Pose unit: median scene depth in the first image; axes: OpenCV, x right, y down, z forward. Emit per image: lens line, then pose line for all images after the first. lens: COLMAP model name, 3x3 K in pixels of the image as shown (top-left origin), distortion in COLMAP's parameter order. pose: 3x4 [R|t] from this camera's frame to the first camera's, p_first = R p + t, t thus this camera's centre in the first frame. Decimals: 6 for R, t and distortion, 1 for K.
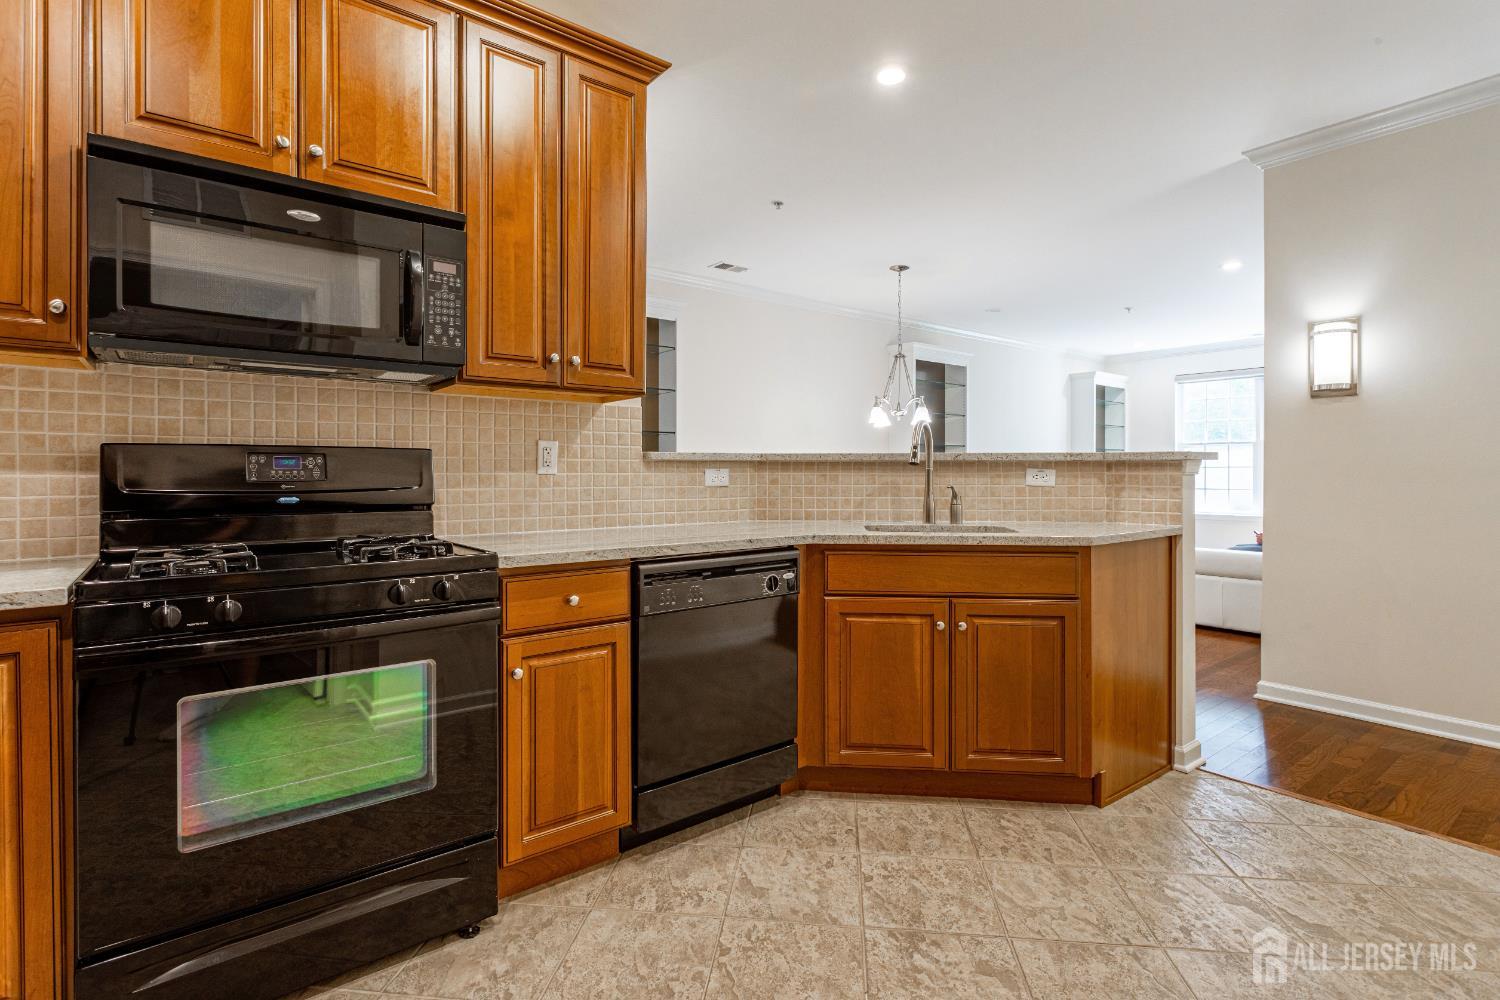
lens RADIAL K [[734.9, 0, 732.4], [0, 734.9, 476.9], [0, 0, 1]] dist [-0.000673, 0.002538]
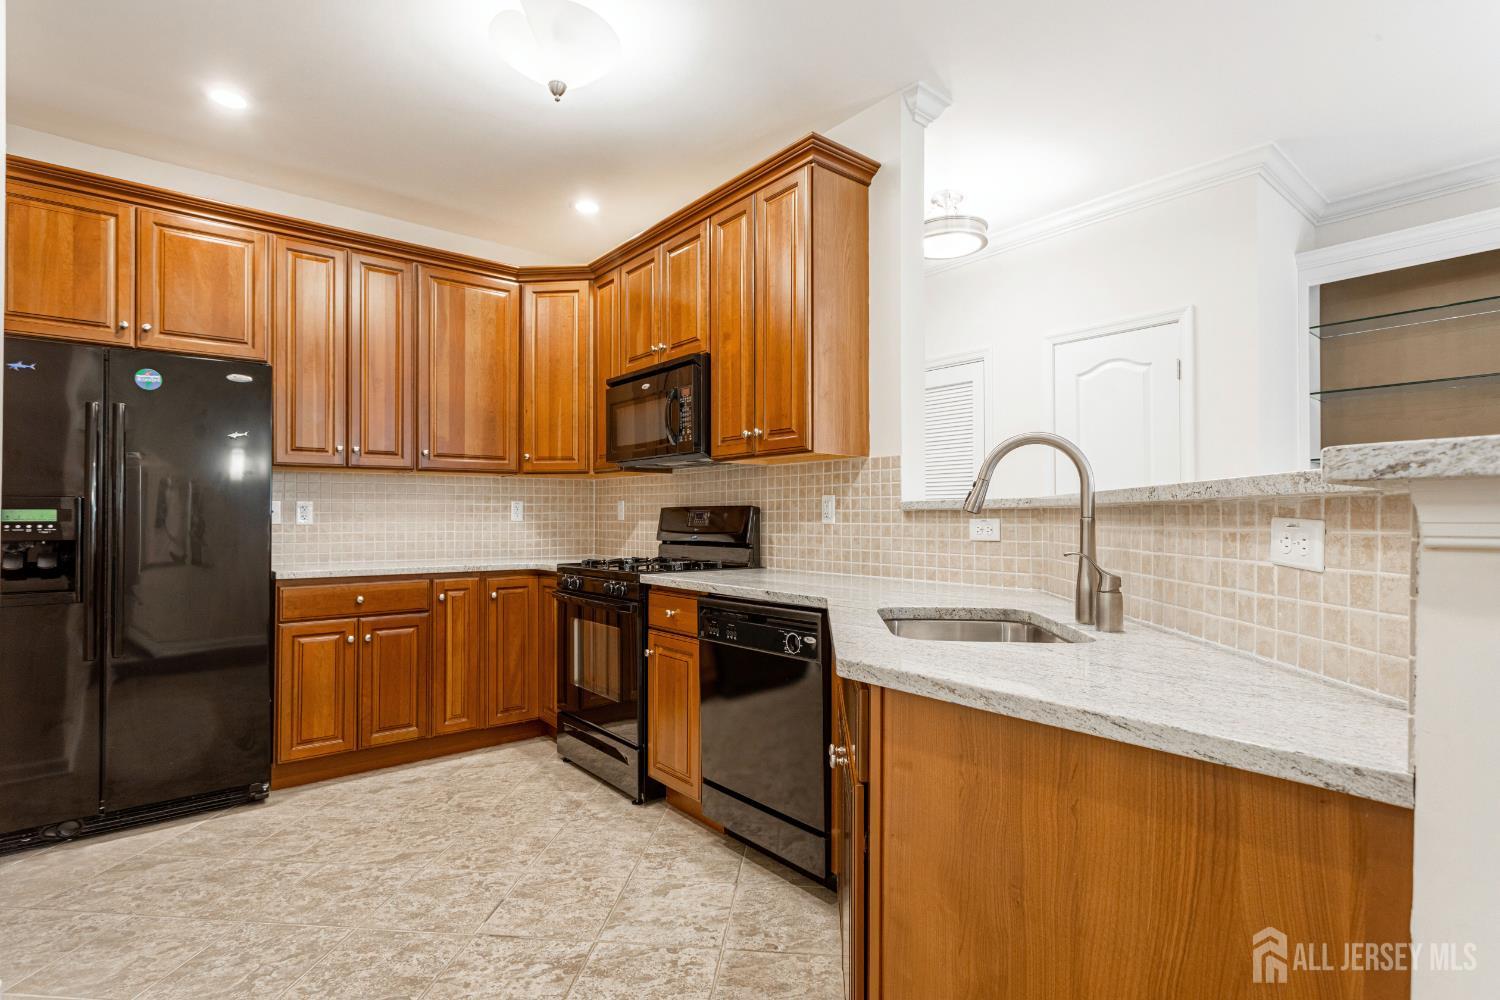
lens RADIAL K [[734.9, 0, 748.4], [0, 734.9, 510.2], [0, 0, 1]] dist [-0.000673, 0.002538]
pose [[0.013483, -0.011297, -0.999845, 1.136401], [-0.006267, 0.999916, -0.011382, -0.014012], [0.999889, 0.006420, 0.013411, 1.073307]]
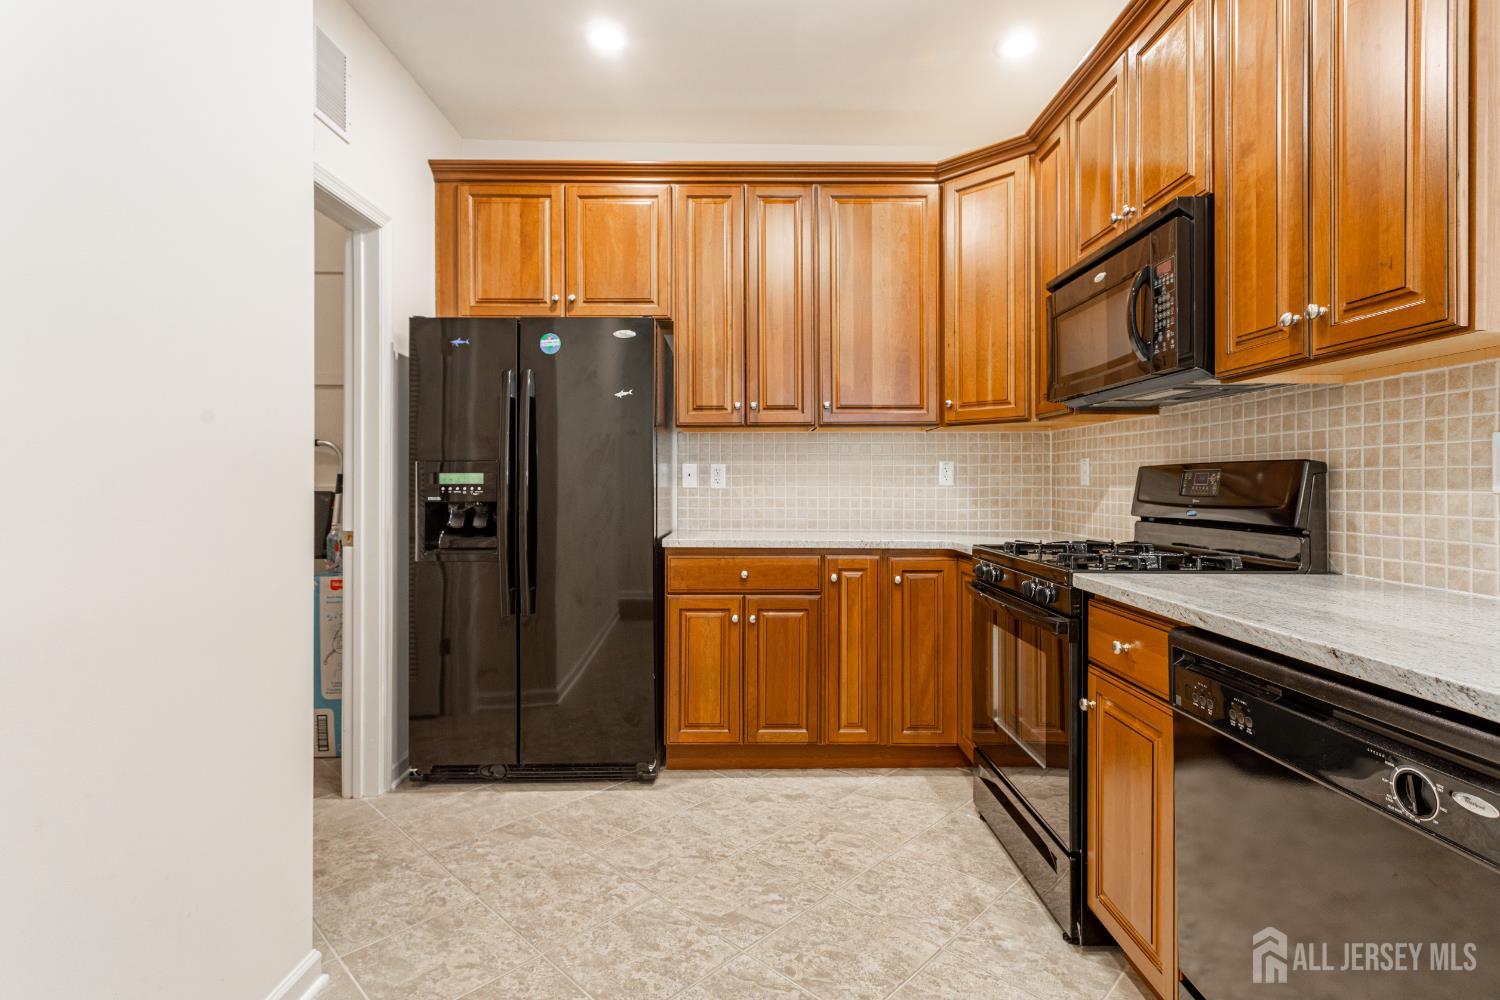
lens RADIAL K [[734.9, 0, 743.3], [0, 734.9, 481.2], [0, 0, 1]] dist [-0.000673, 0.002538]
pose [[-0.609915, -0.003735, -0.792458, 0.643395], [-0.007150, 0.999974, 0.000790, -0.011513], [0.792435, 0.006148, -0.609926, 1.104442]]
